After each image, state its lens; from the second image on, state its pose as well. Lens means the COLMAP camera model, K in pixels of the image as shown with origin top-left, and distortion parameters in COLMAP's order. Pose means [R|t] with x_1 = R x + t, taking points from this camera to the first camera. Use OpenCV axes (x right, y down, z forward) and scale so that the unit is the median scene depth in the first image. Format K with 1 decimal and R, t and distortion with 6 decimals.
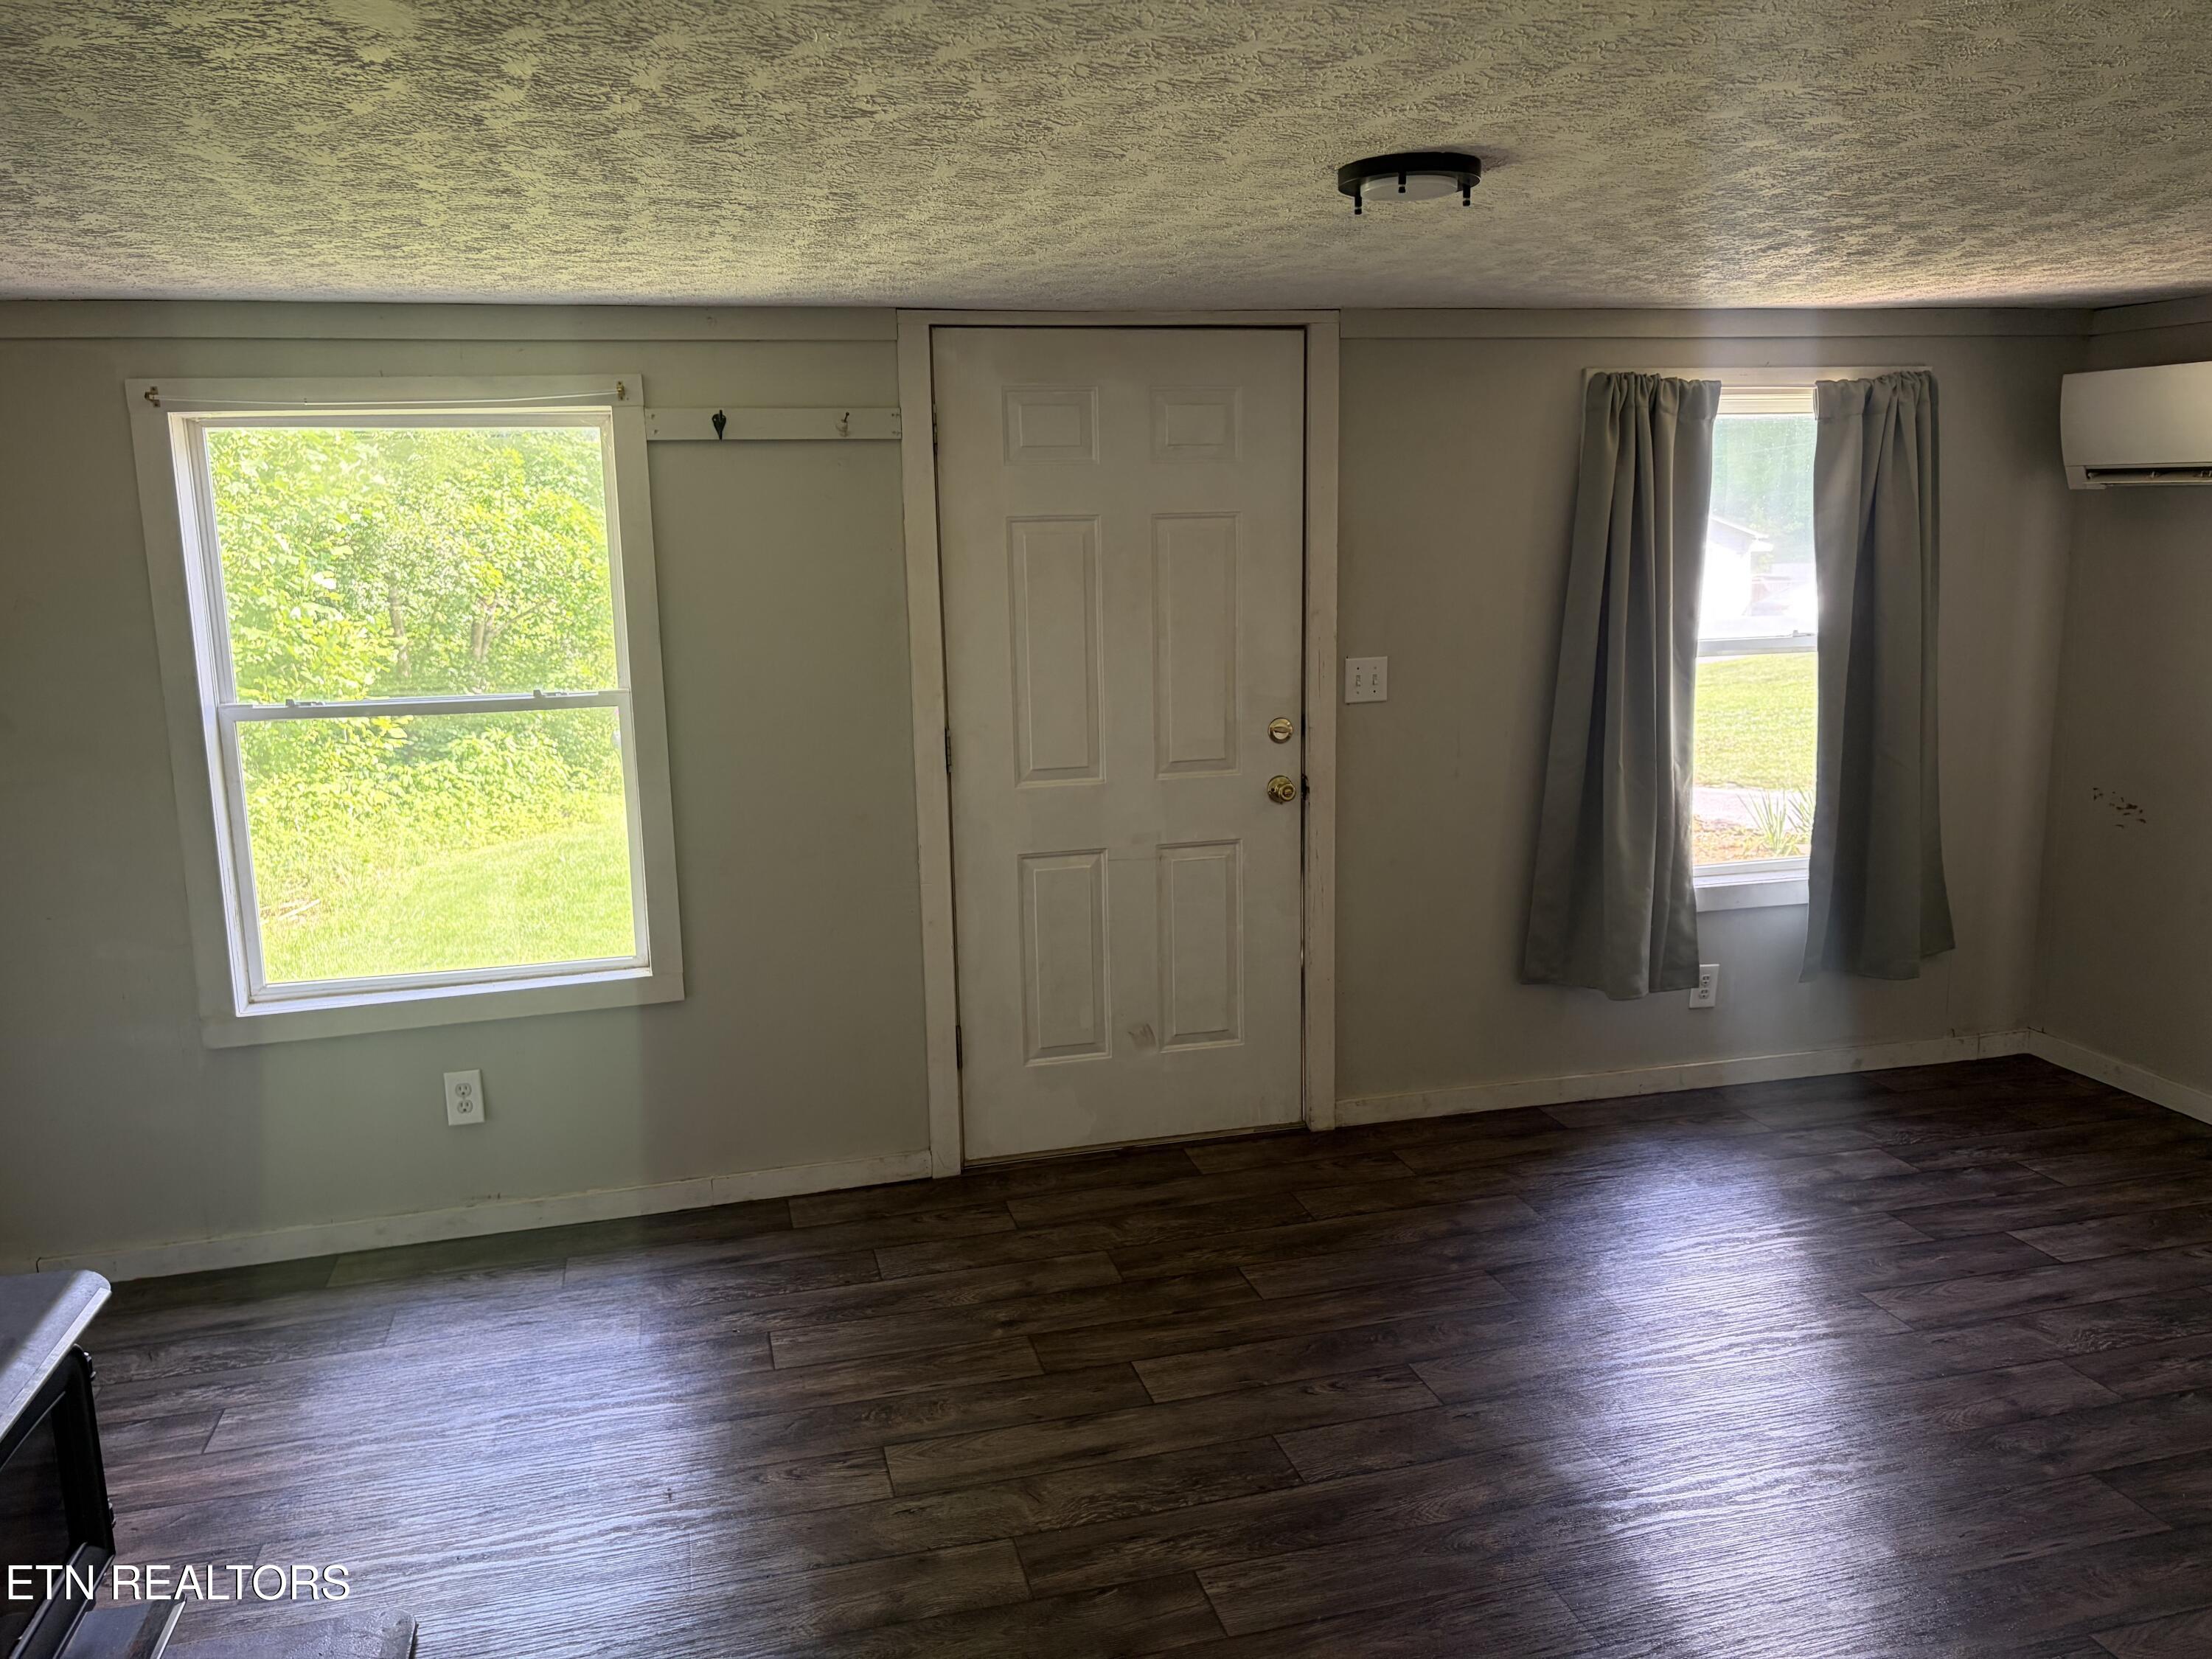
lens RADIAL K [[1673.0, 0, 1099.9], [0, 1673.0, 846.2], [0, 0, 1]] dist [0.048347, -0.045536]
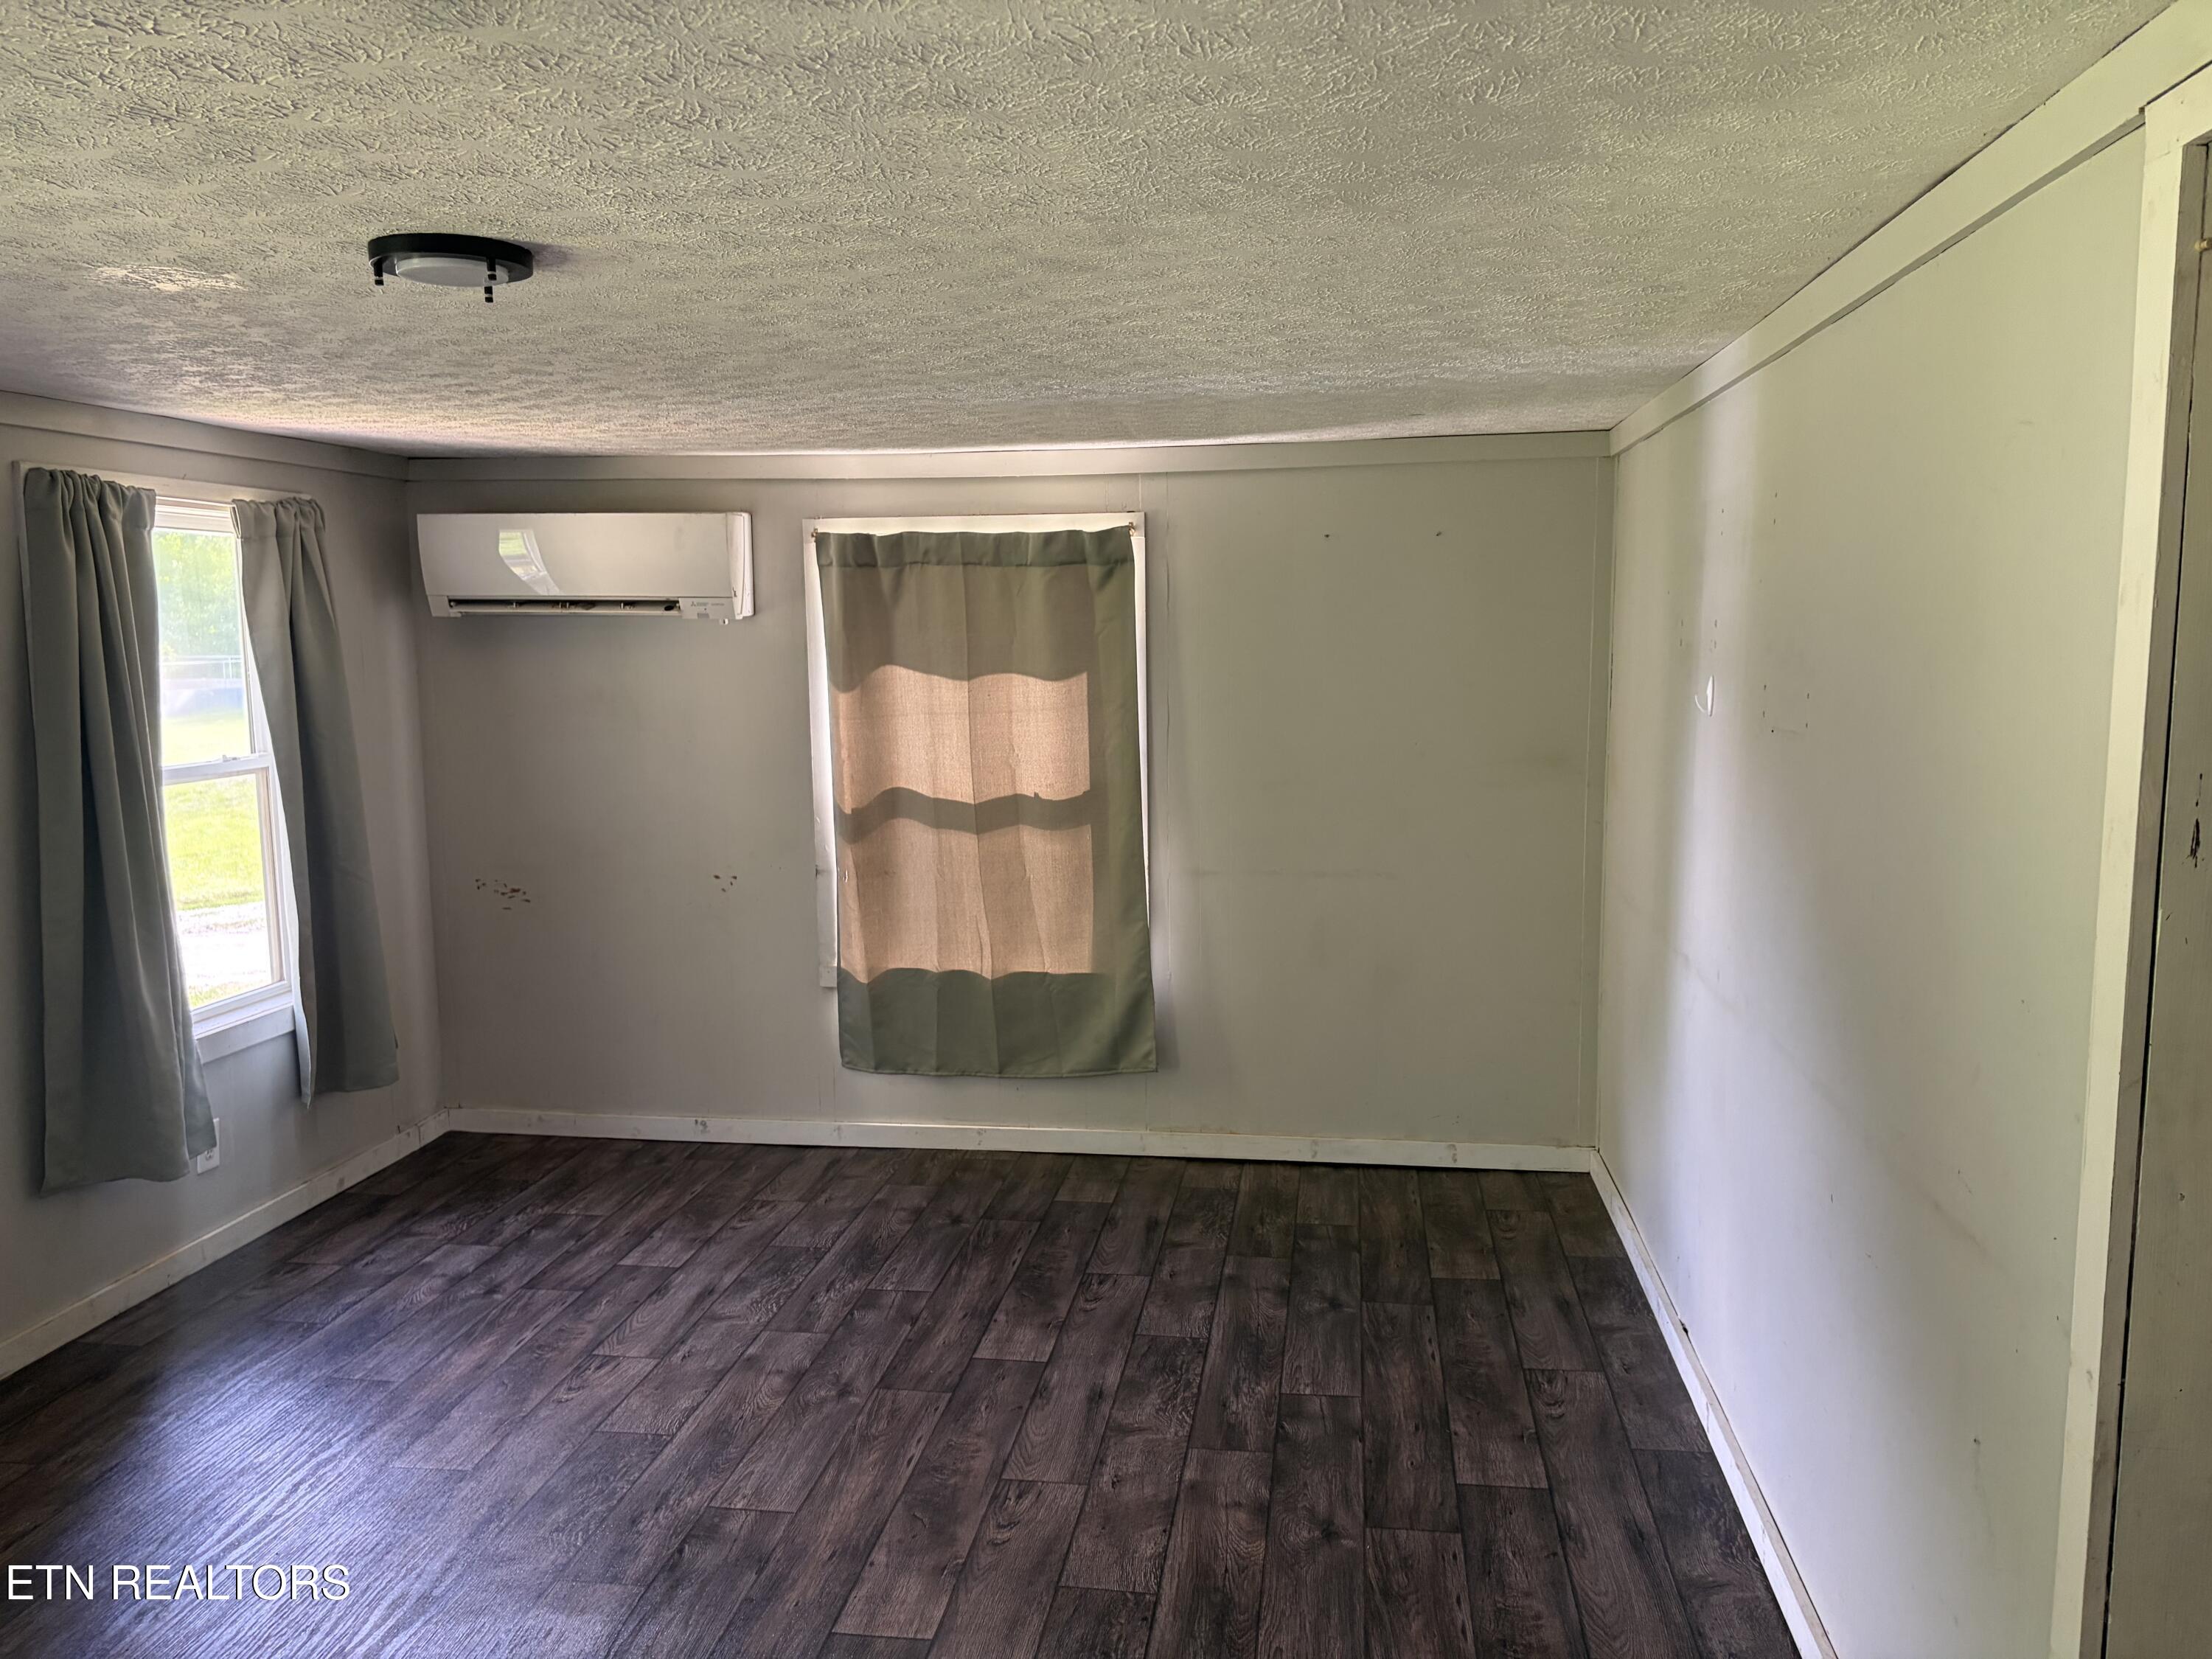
lens RADIAL K [[1673.0, 0, 1085.7], [0, 1673.0, 831.6], [0, 0, 1]] dist [0.048347, -0.045536]
pose [[0.394290, -0.095750, 0.913984, -0.307364], [0.176811, 0.983880, 0.026797, -0.027489], [-0.901817, 0.151037, 0.404864, 0.201018]]
